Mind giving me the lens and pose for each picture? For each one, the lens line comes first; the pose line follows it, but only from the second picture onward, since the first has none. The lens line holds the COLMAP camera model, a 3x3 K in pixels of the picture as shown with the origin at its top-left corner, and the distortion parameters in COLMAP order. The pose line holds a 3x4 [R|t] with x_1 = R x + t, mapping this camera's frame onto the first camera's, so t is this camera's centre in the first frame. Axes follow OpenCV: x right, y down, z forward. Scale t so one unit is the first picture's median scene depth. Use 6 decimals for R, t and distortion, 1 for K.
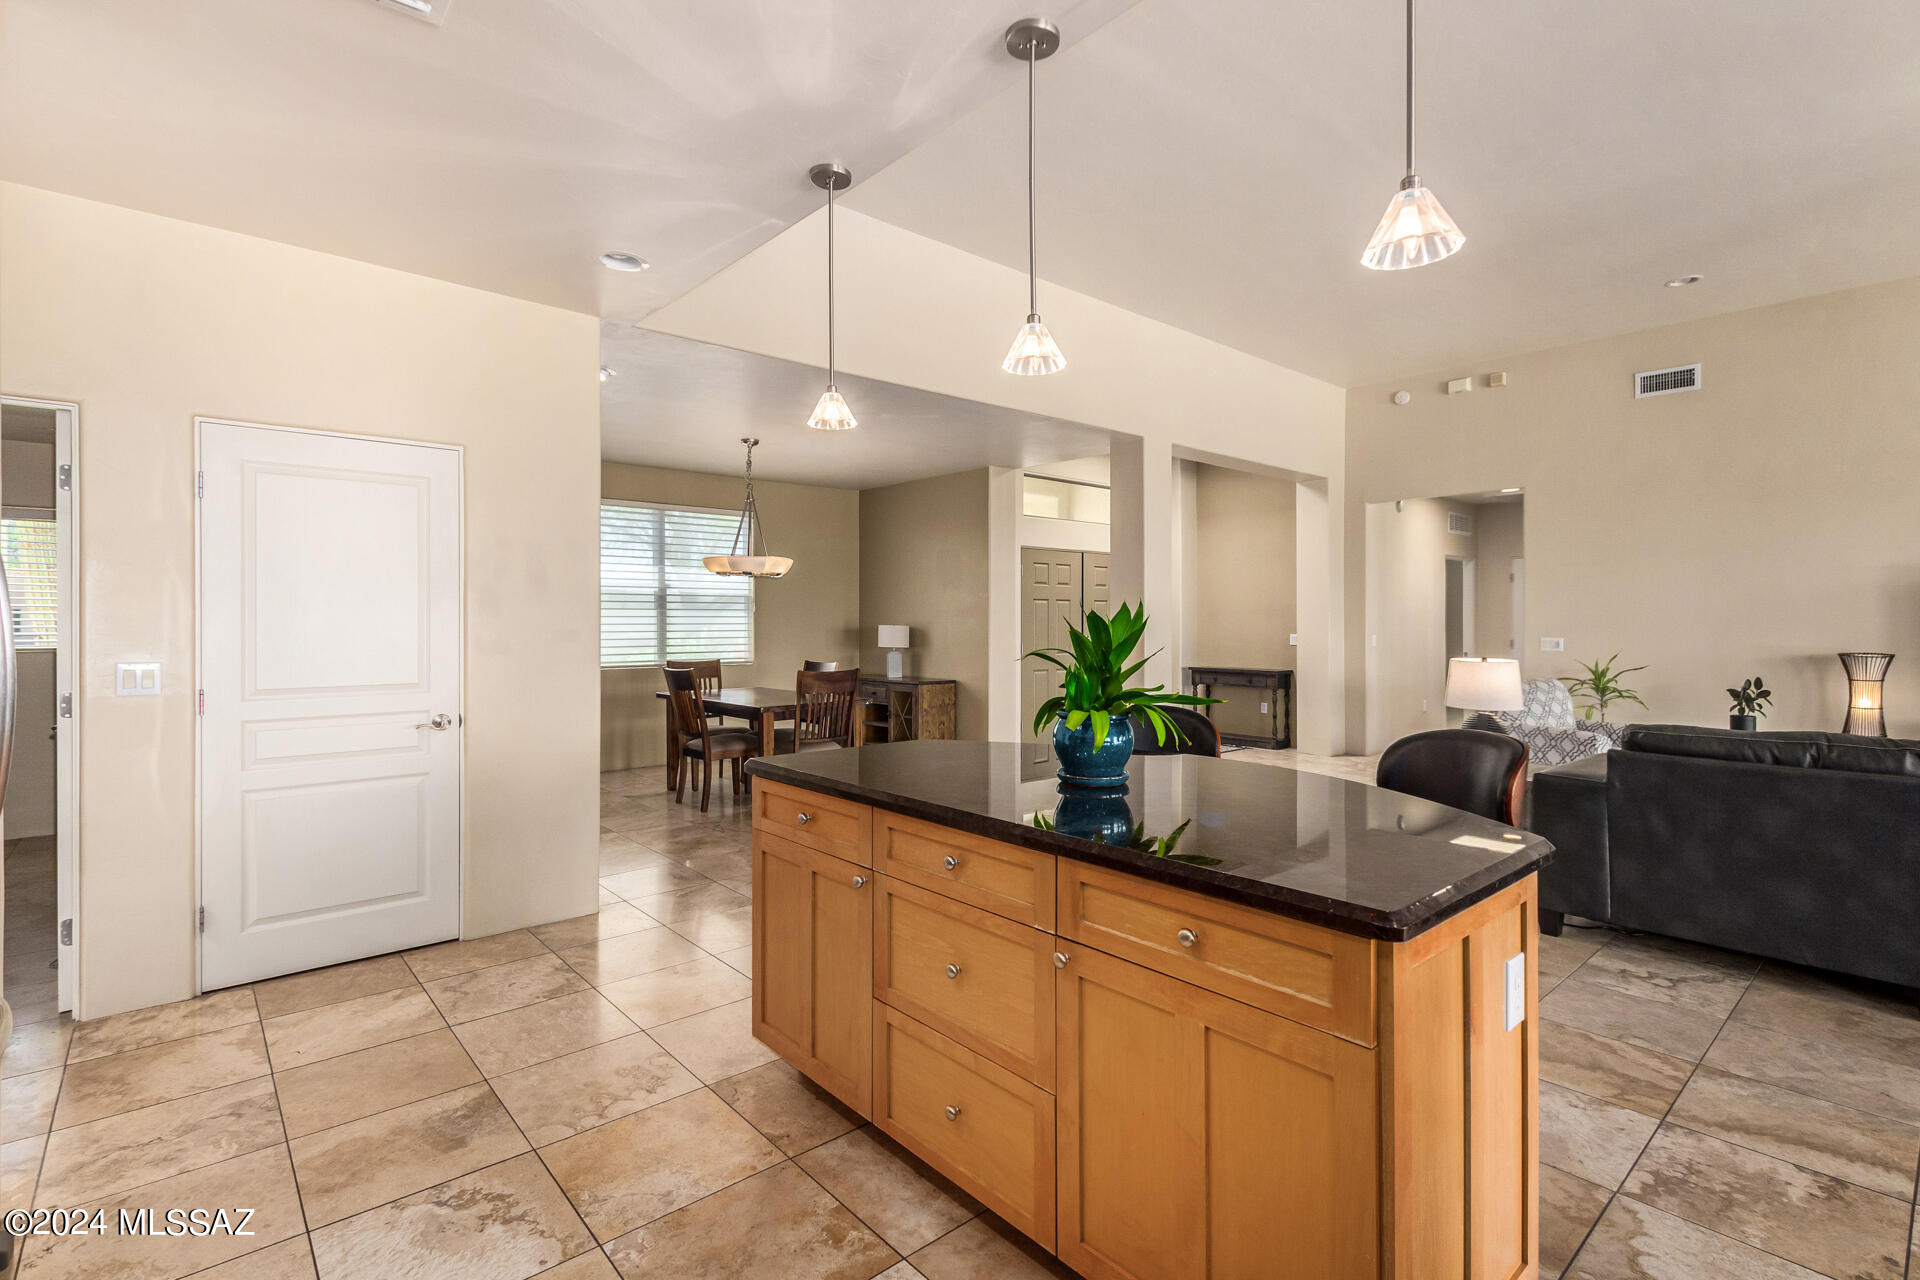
lens RADIAL K [[887.2, 0, 951.3], [0, 887.2, 632.7], [0, 0, 1]] dist [0.000519, 0.000076]
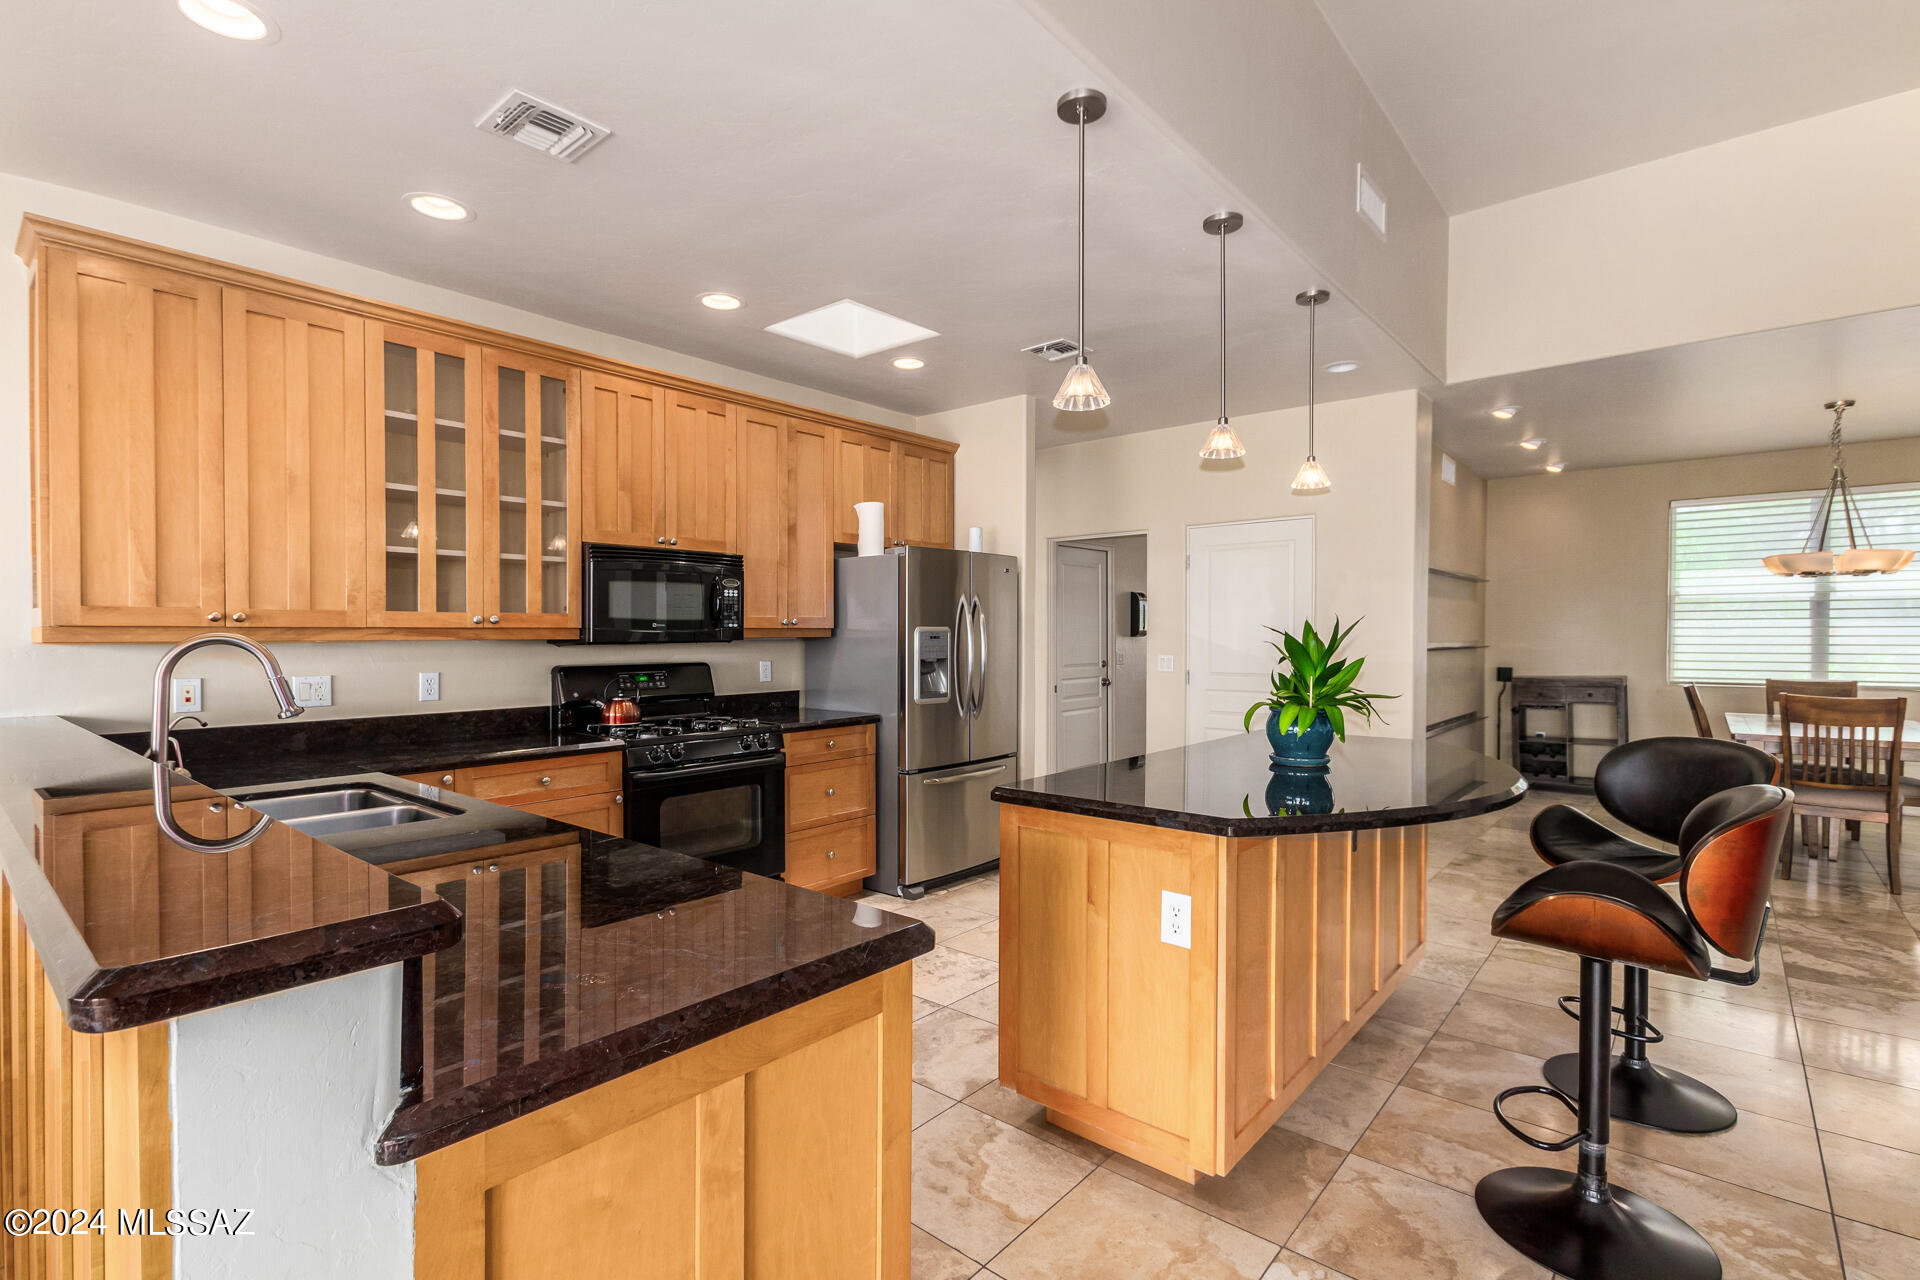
lens RADIAL K [[900.3, 0, 966.5], [0, 900.3, 642.6], [0, 0, 1]] dist [0.004676, 0.000533]
pose [[0.157191, 0.003027, -0.987564, 0.374304], [-0.008613, 0.999961, 0.001694, 0.001629], [0.987531, 0.008240, 0.157211, 0.090416]]
